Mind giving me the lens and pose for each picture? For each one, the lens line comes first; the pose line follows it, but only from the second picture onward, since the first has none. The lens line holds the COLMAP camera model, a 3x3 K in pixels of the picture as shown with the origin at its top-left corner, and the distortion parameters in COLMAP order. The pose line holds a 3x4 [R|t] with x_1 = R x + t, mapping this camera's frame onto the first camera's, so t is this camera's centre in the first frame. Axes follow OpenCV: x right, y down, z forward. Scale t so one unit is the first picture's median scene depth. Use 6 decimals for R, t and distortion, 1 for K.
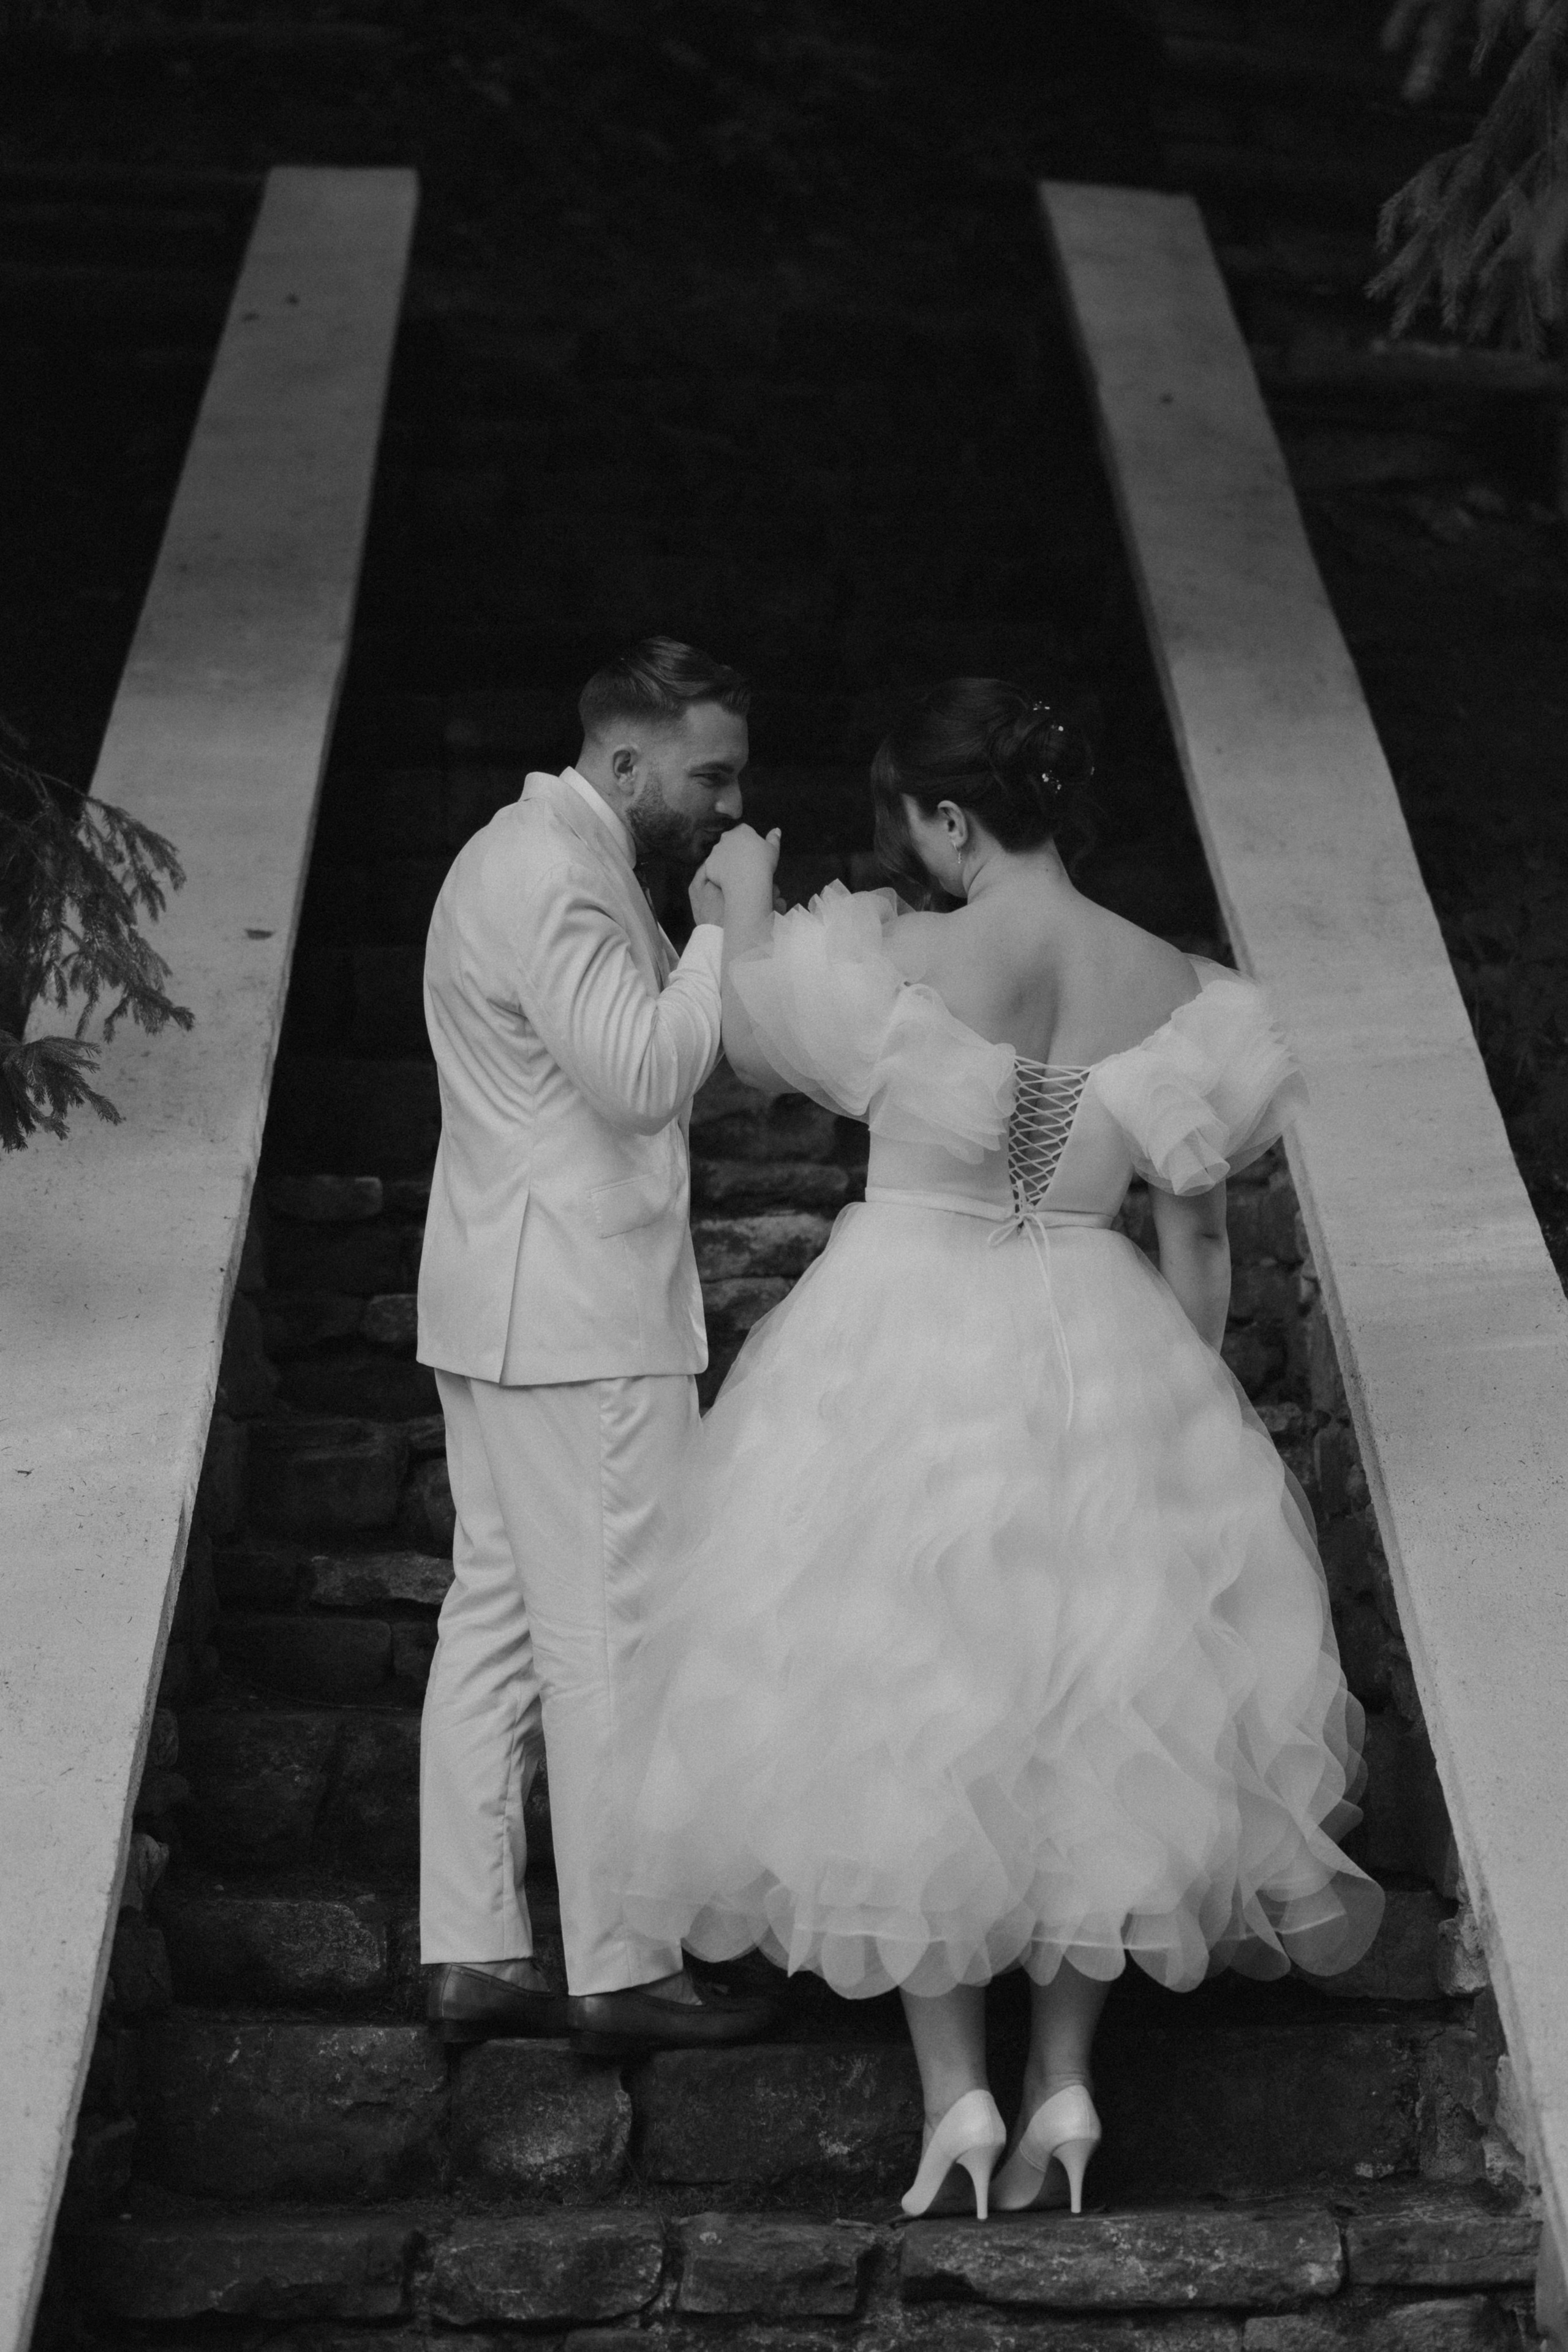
lens RADIAL K [[5194.9, 0, 867.3], [0, 5194.9, 1173.7], [0, 0, 1]] dist [0.014161, 0.148092]
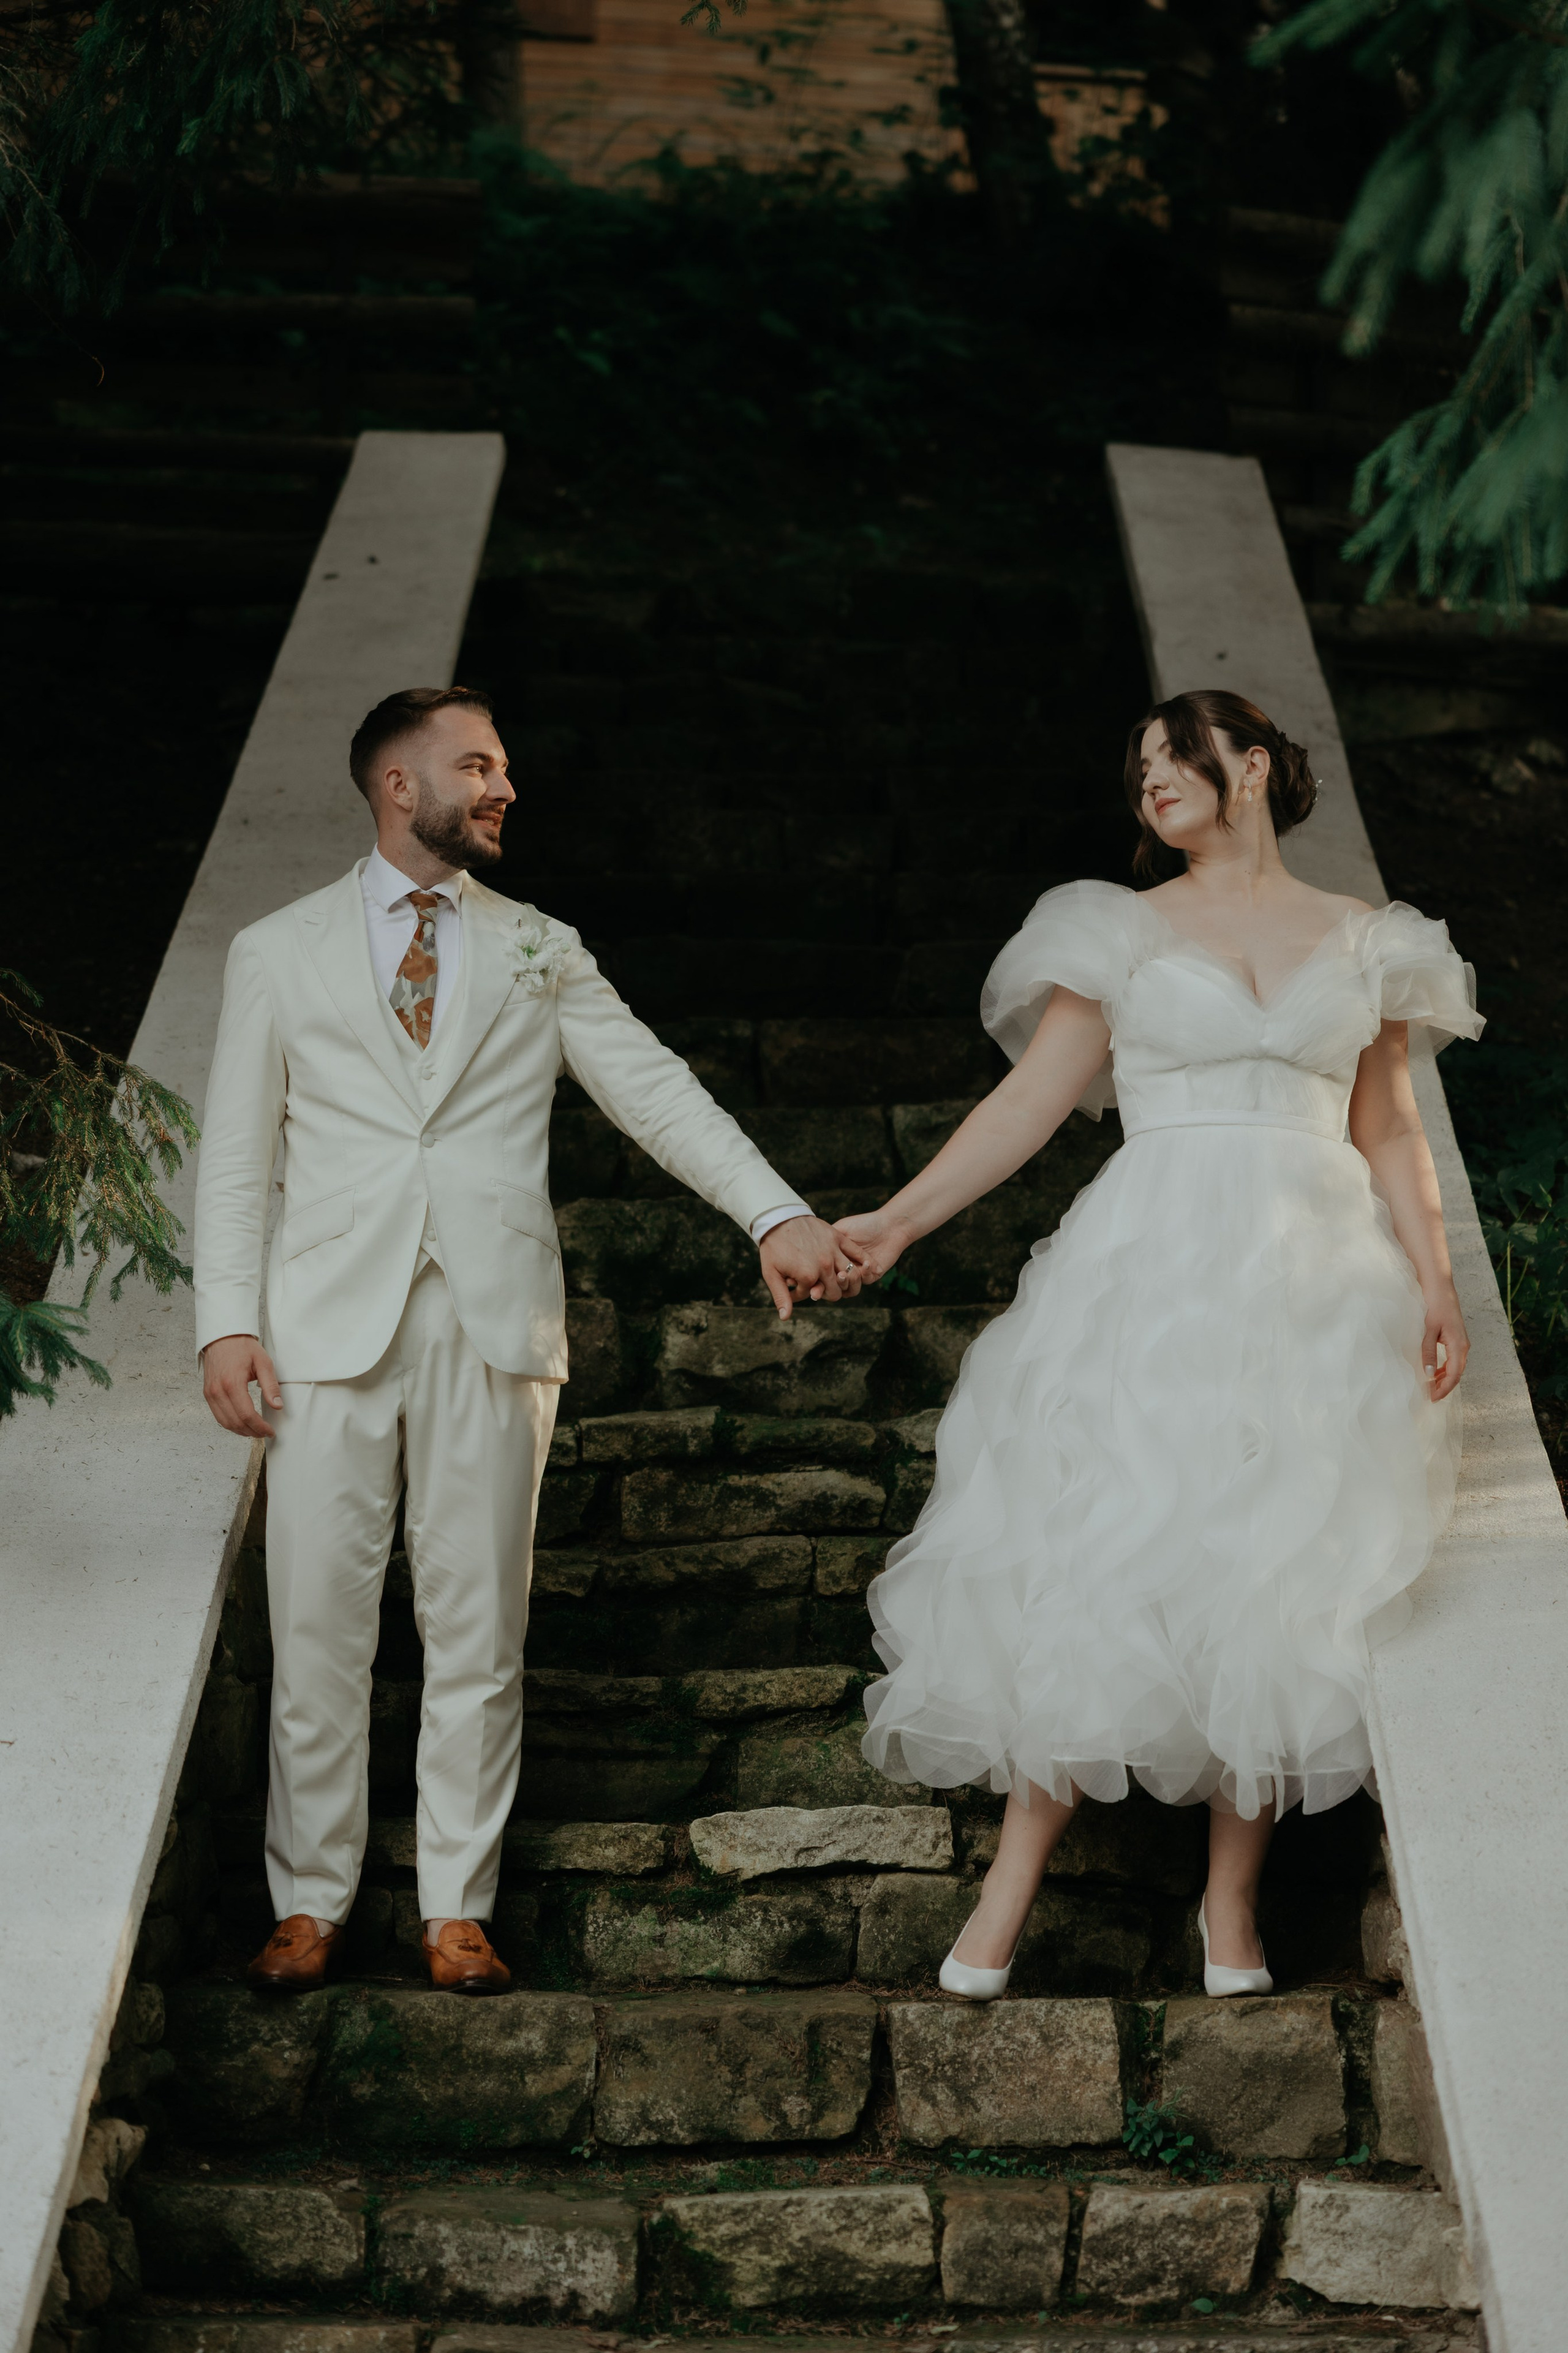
lens RADIAL K [[4849.7, 0, 836.6], [0, 4849.7, 1119.4], [0, 0, 1]] dist [-0.005488, 0.262377]
pose [[0.999232, 0.004028, -0.038972, 0.030750], [-0.006010, 0.998686, -0.050889, -0.014874], [0.038716, 0.051084, 0.997944, 0.083554]]
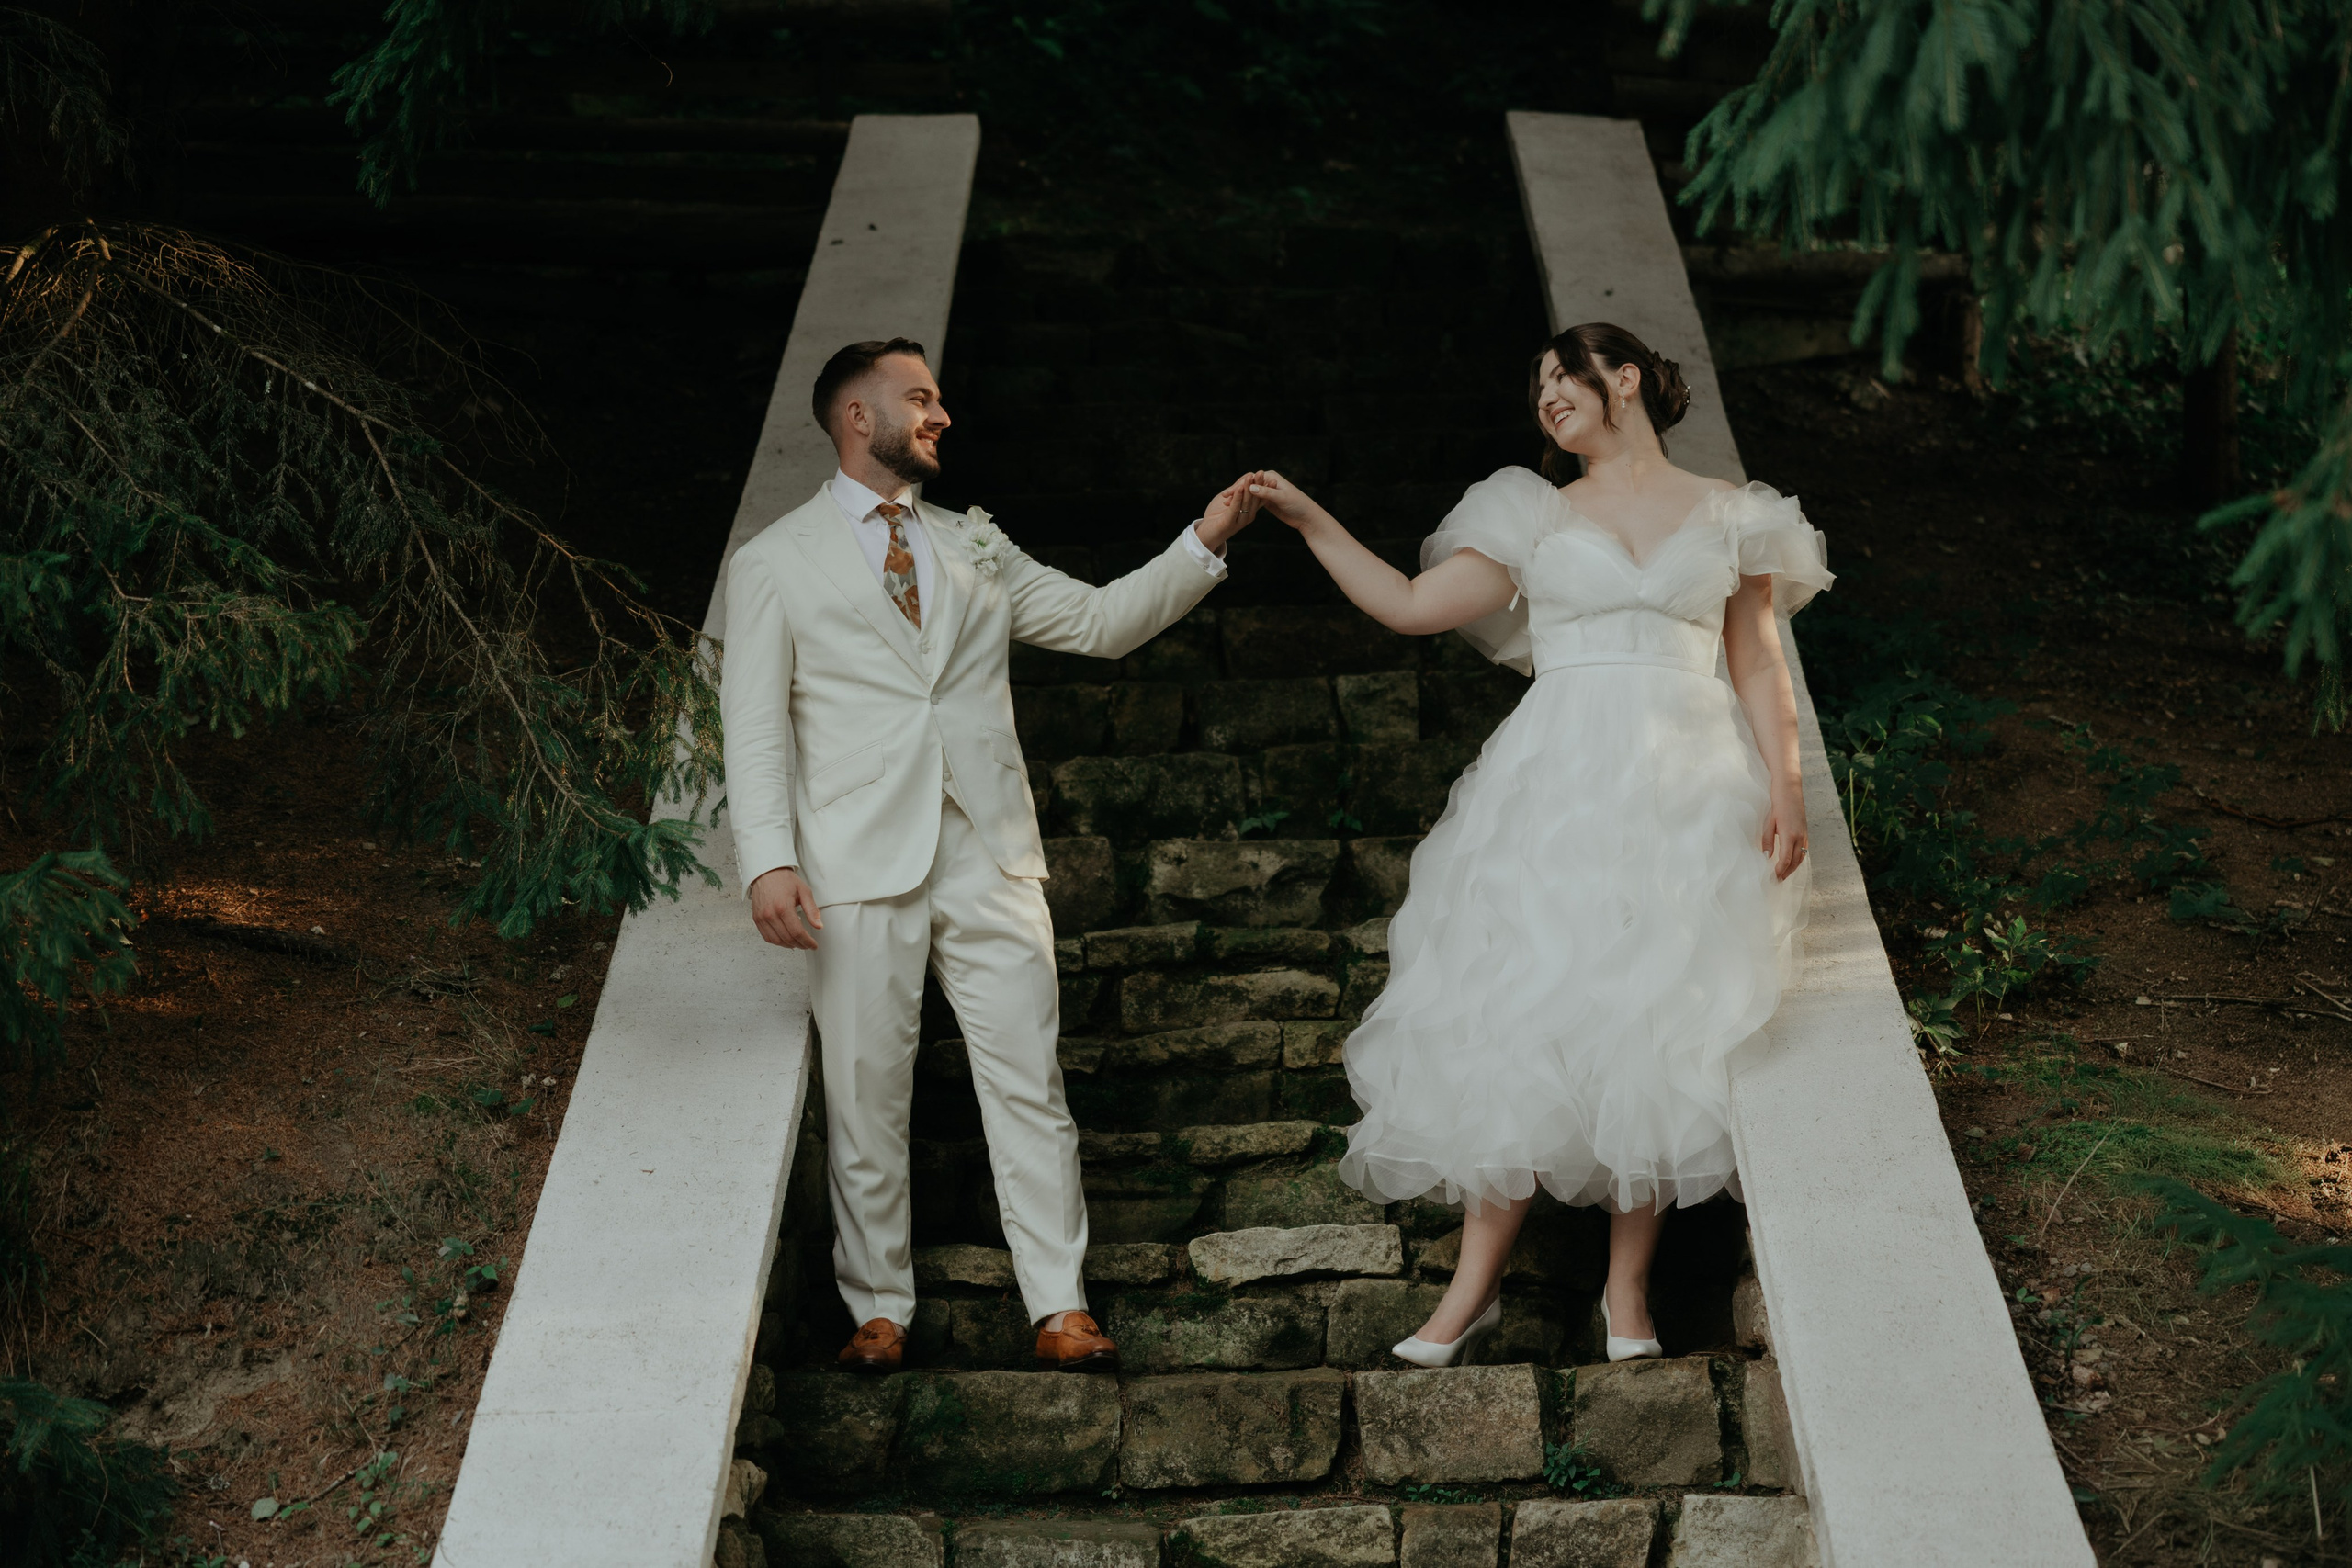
lens RADIAL K [[4847.6, 0, 1232.5], [0, 4847.6, 778.5], [0, 0, 1]] dist [-0.005488, 0.262377]
pose [[0.998821, -0.017854, -0.045154, 0.031056], [0.015513, 0.998544, -0.051673, 0.026238], [0.046010, 0.050912, 0.997643, -0.152063]]
